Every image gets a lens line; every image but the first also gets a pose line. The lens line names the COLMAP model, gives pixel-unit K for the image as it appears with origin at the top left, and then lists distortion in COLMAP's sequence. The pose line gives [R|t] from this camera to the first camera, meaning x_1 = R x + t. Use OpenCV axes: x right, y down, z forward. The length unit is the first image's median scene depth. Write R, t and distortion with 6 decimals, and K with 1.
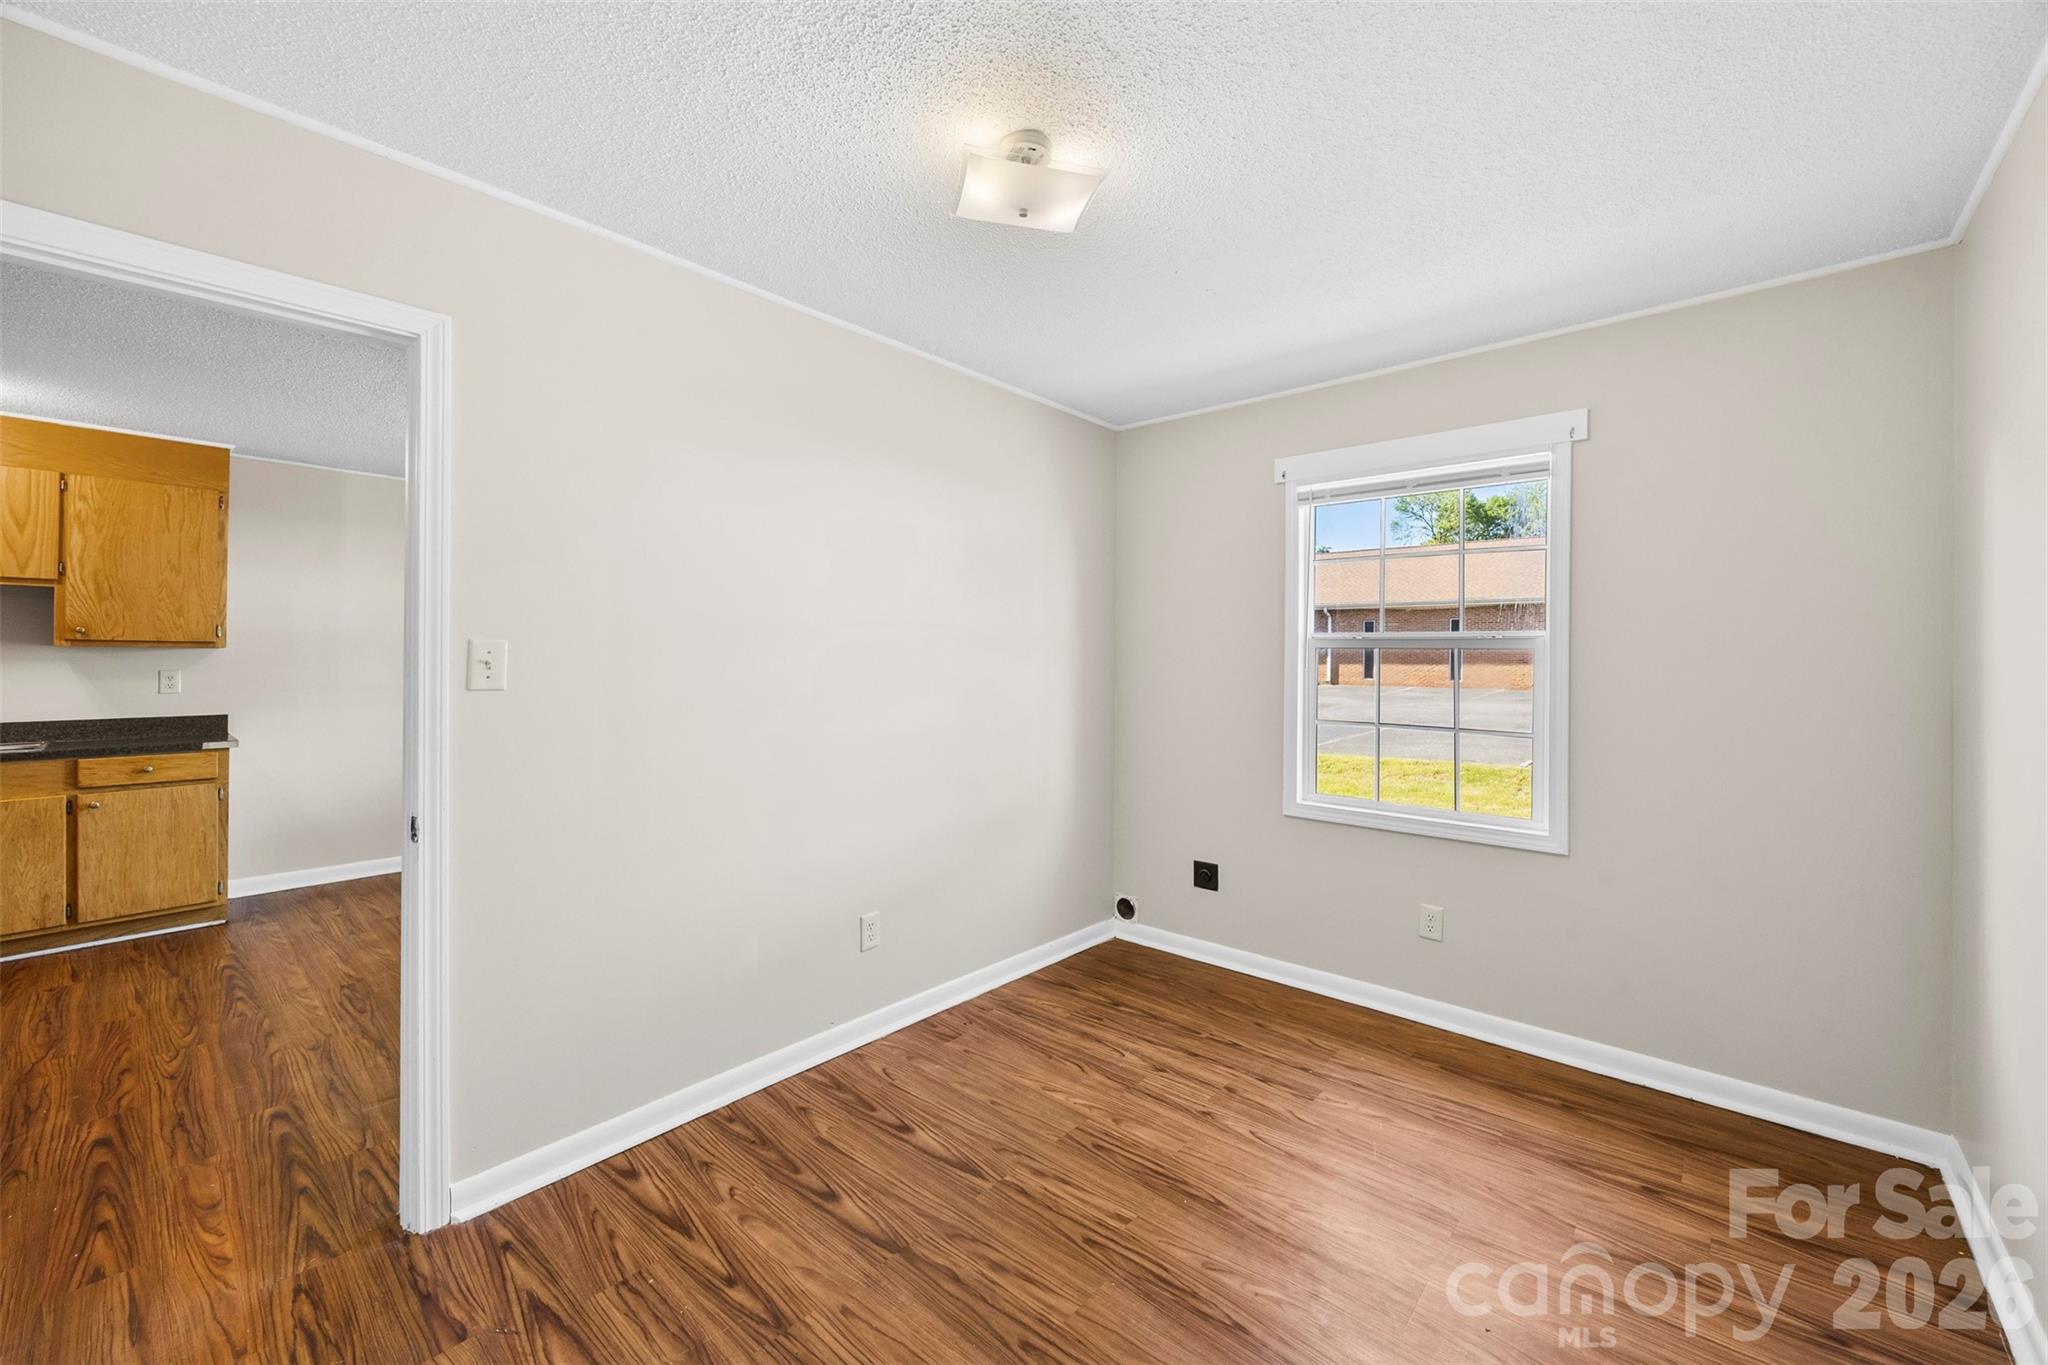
lens RADIAL K [[790.5, 0, 1022.5], [0, 790.5, 646.7], [0, 0, 1]] dist [-0.001407, -0.000373]
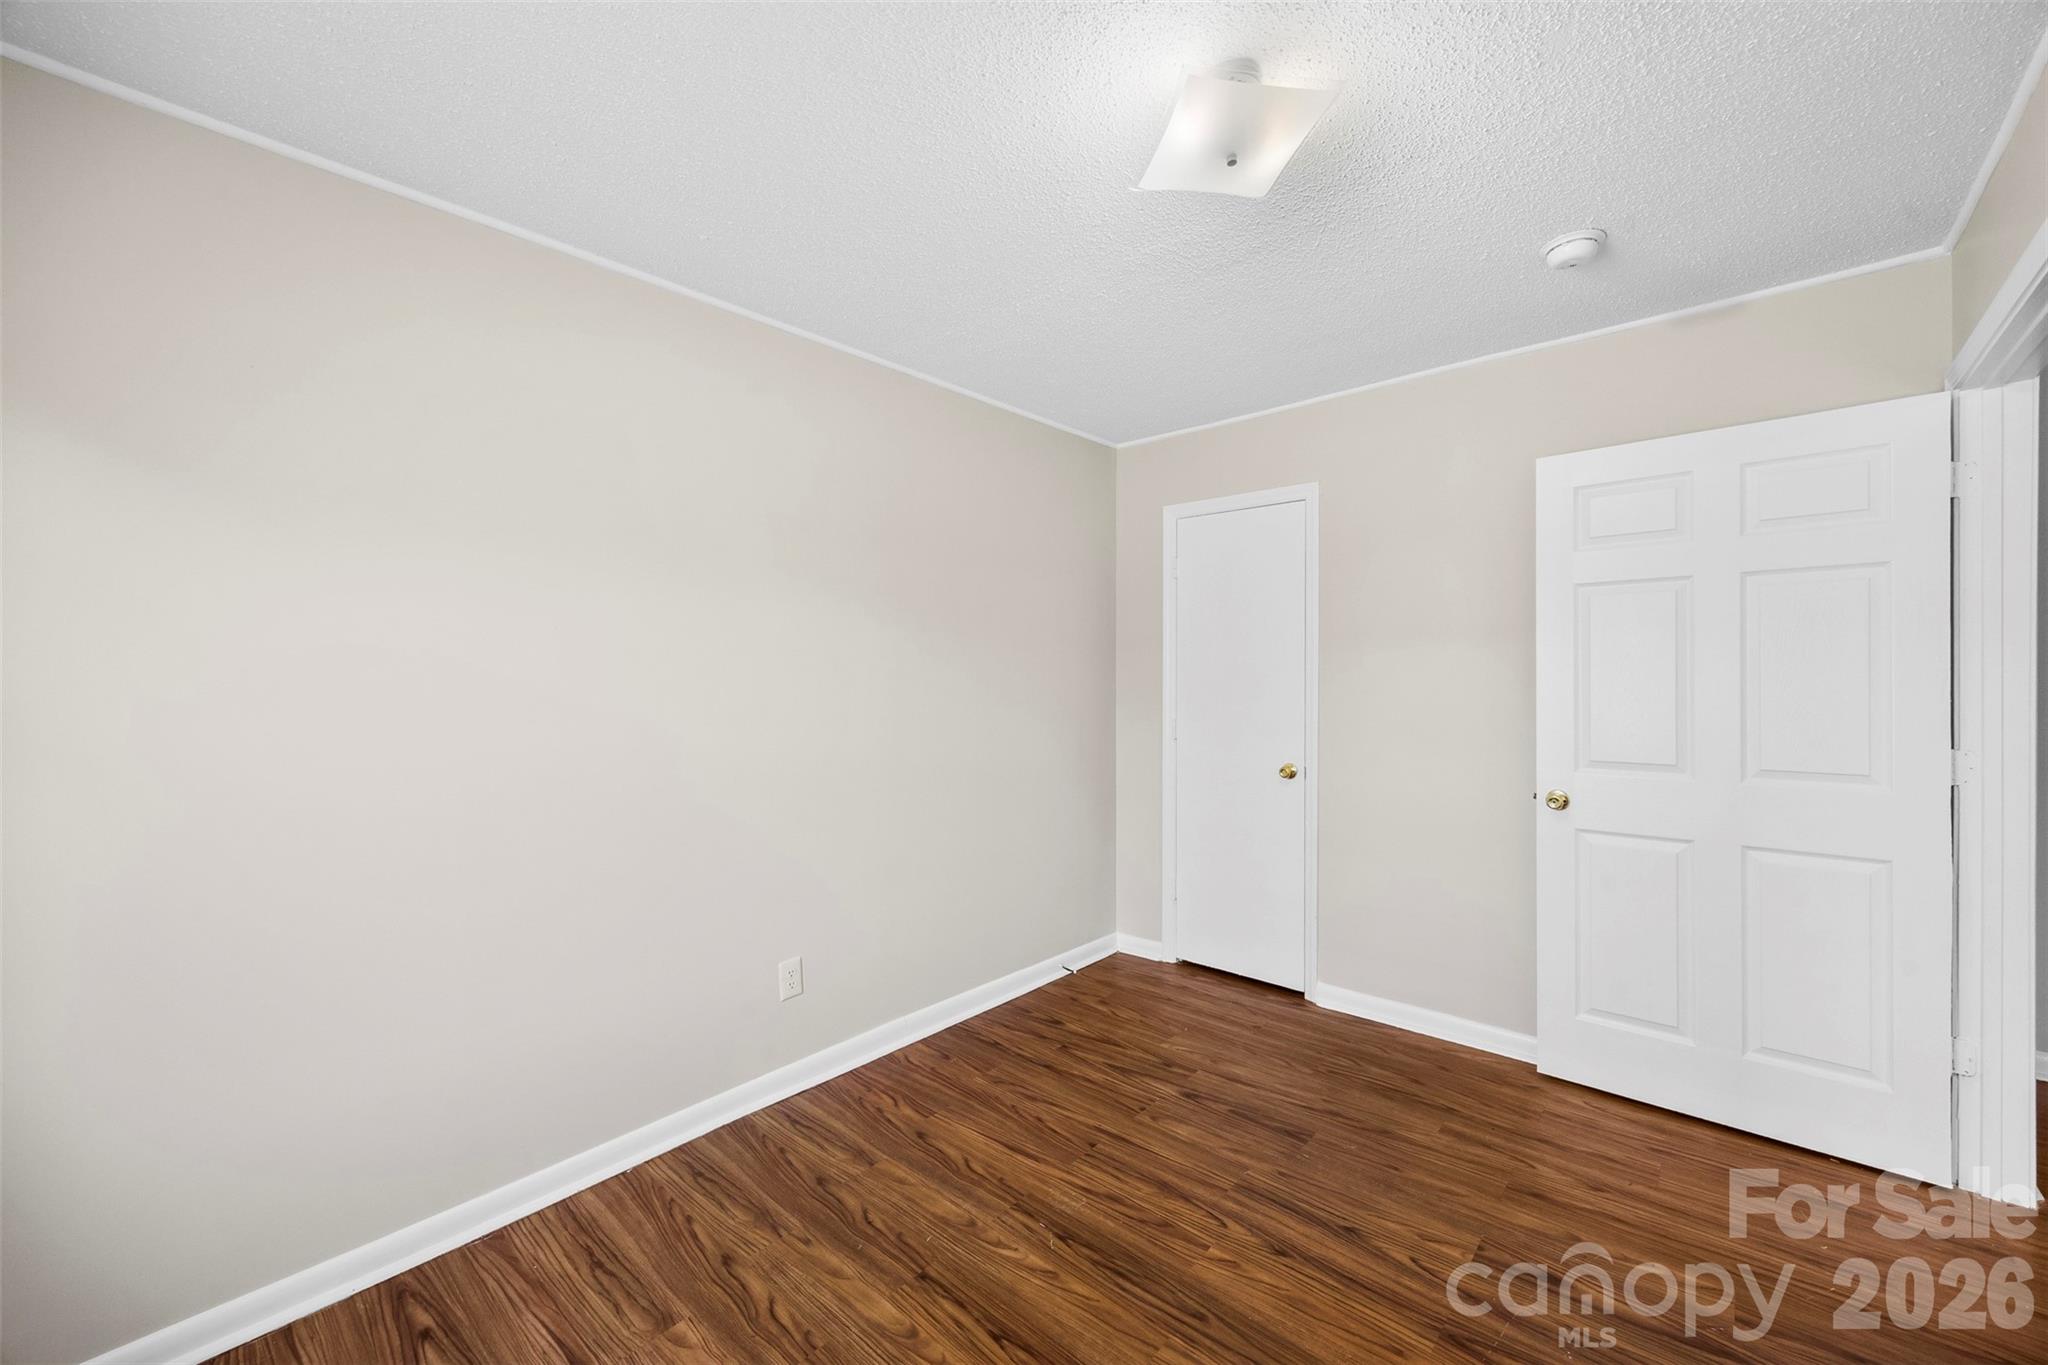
lens RADIAL K [[790.5, 0, 1015.5], [0, 790.5, 679.1], [0, 0, 1]] dist [-0.001407, -0.000373]
pose [[-0.999764, -0.002362, 0.021594, 0.153402], [-0.002642, 0.999913, -0.012931, 0.022200], [-0.021562, -0.012985, -0.999683, 1.358010]]
